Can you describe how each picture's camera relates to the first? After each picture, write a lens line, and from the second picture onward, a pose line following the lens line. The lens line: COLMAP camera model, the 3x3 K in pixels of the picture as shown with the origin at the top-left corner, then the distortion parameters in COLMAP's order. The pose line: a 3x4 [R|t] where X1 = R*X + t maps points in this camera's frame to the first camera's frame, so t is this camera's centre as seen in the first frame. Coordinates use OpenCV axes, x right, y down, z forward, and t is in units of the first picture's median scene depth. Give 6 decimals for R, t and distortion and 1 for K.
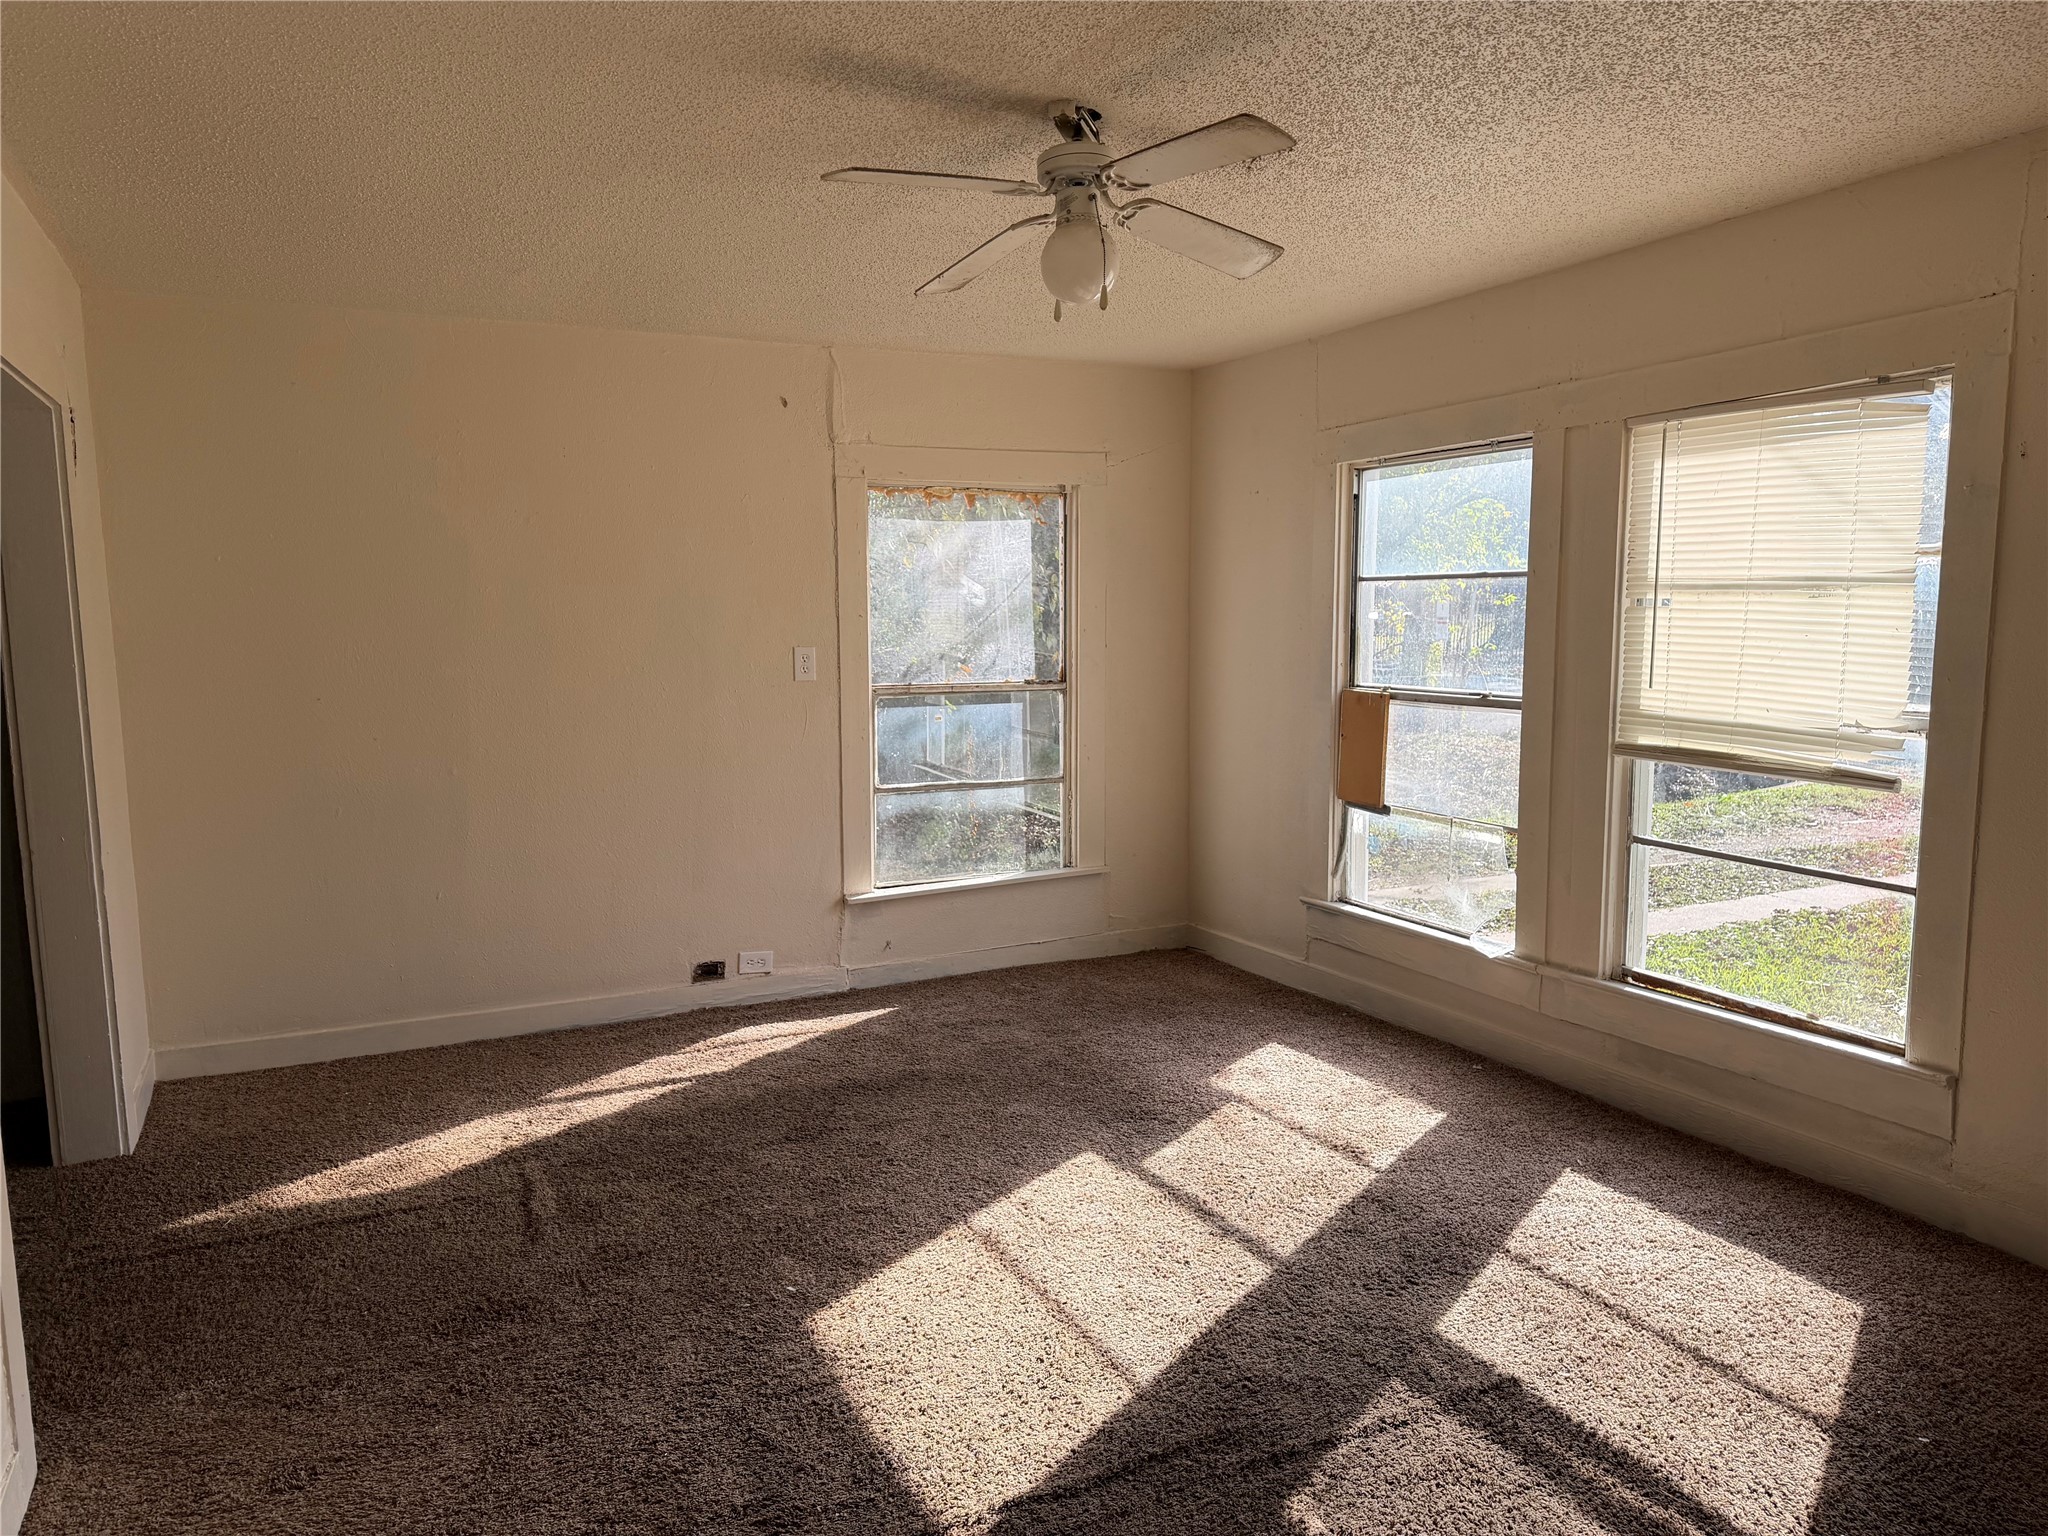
lens RADIAL K [[1439.8, 0, 990.8], [0, 1439.8, 766.3], [0, 0, 1]] dist [0.212618, -0.435955]
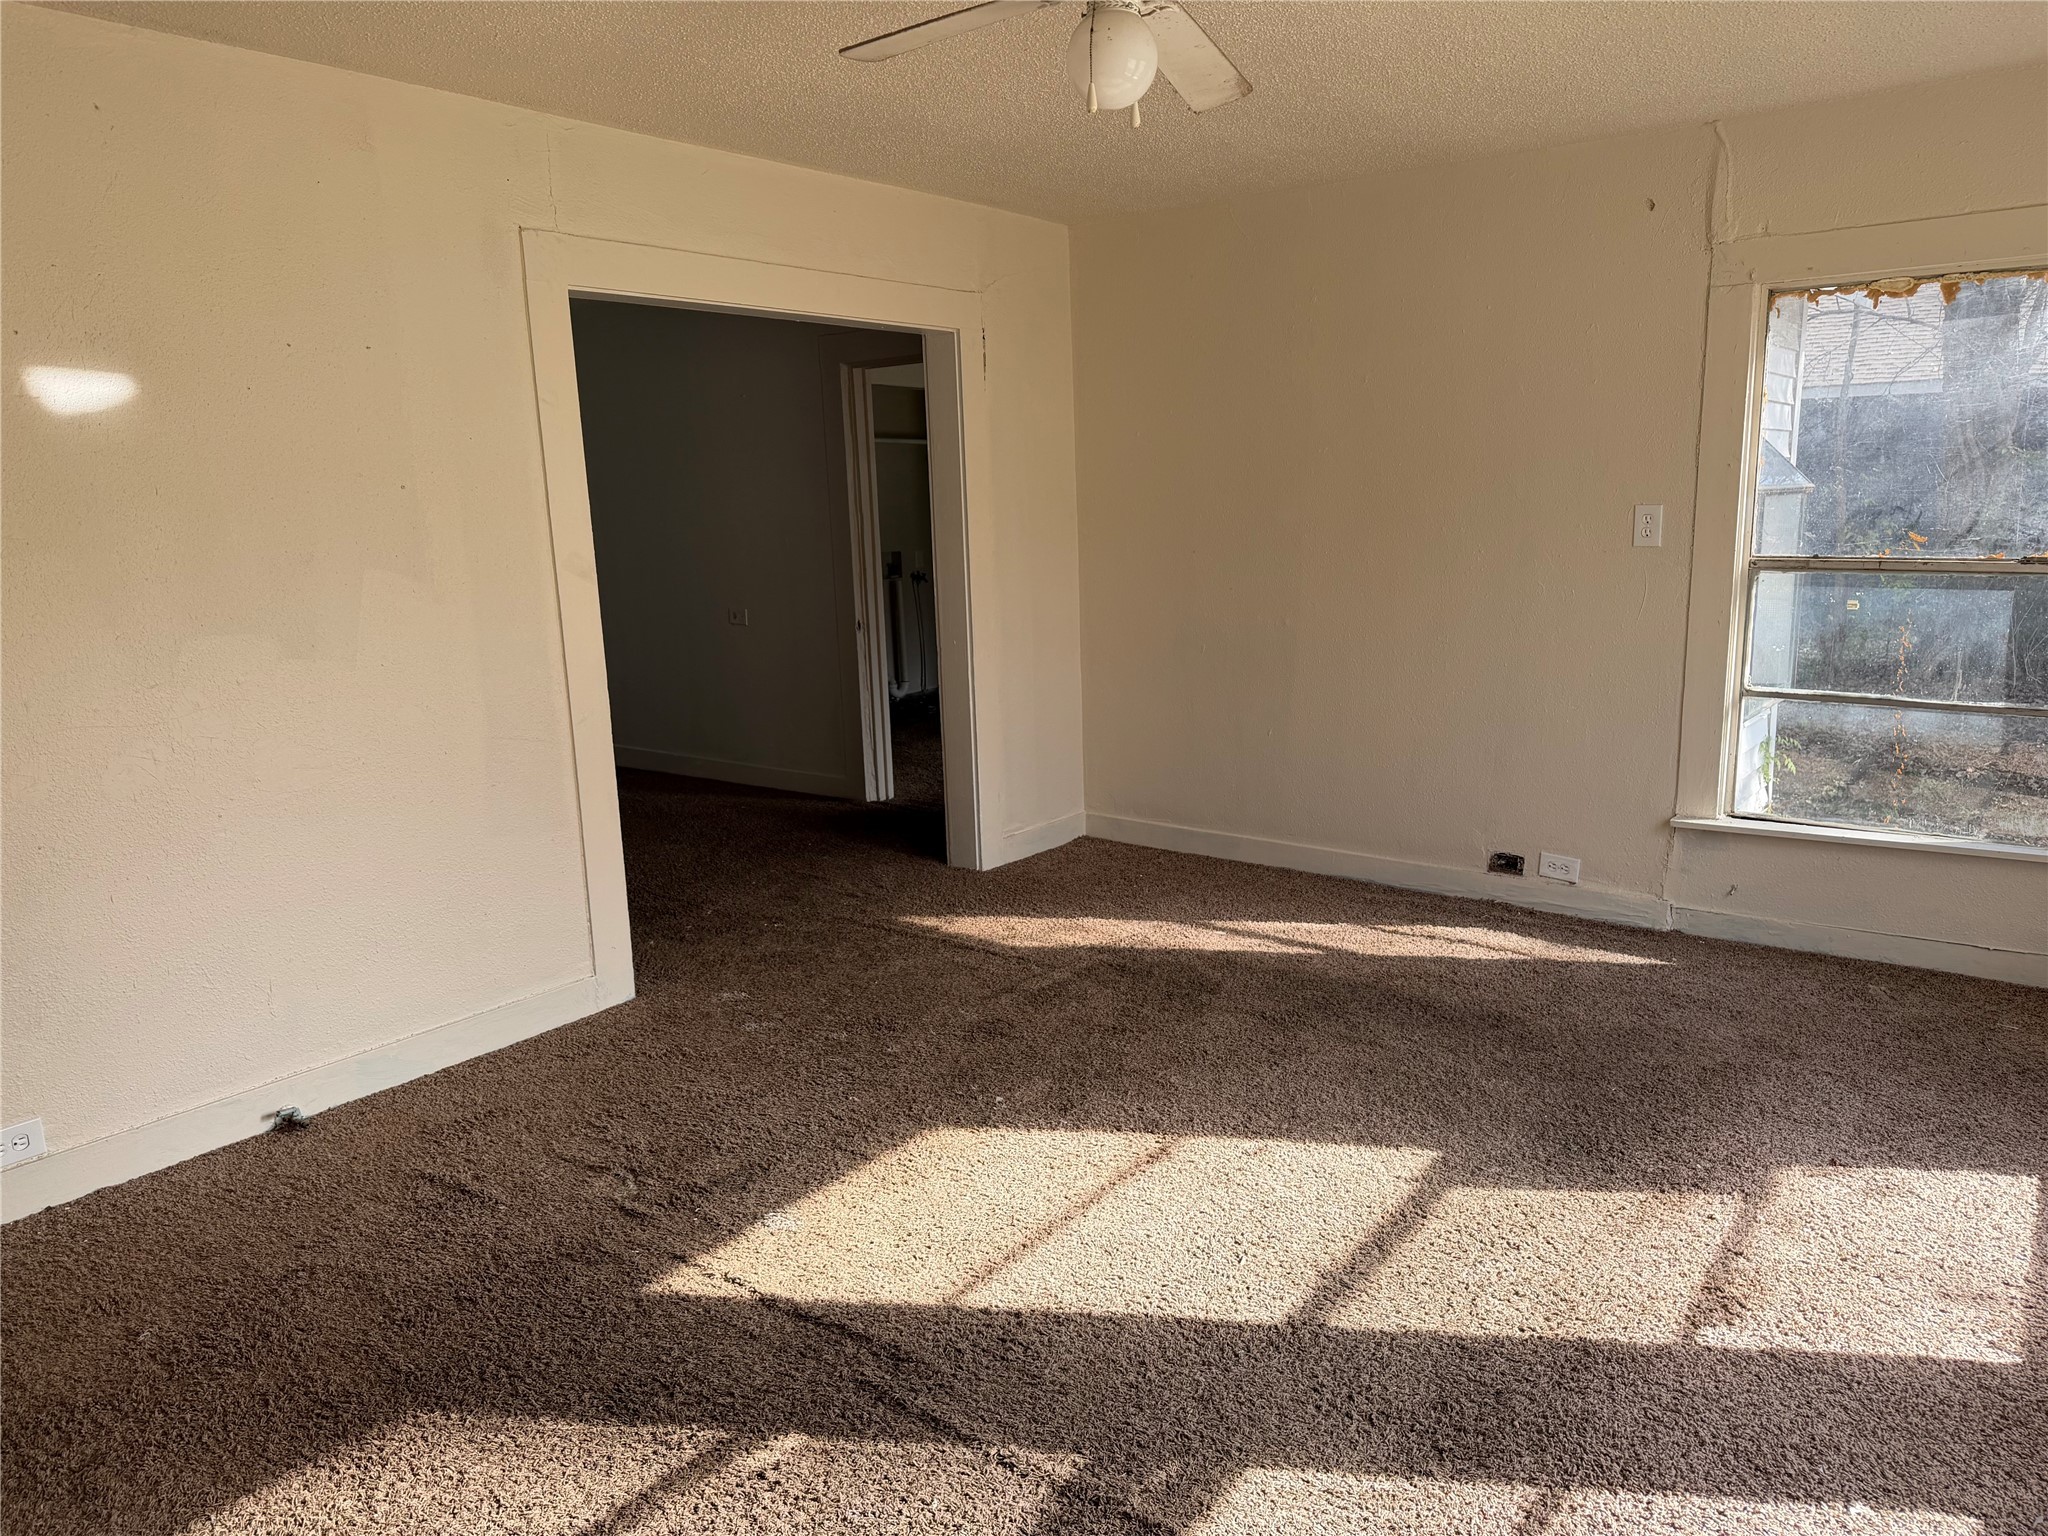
lens RADIAL K [[1454.2, 0, 1024.0], [0, 1454.2, 768.0], [0, 0, 1]] dist [-0.029356, -0.000846]
pose [[0.415988, 0.168850, -0.893557, 0.512603], [-0.072302, 0.985641, 0.152591, -0.037431], [0.906491, 0.001130, 0.422223, 0.360114]]
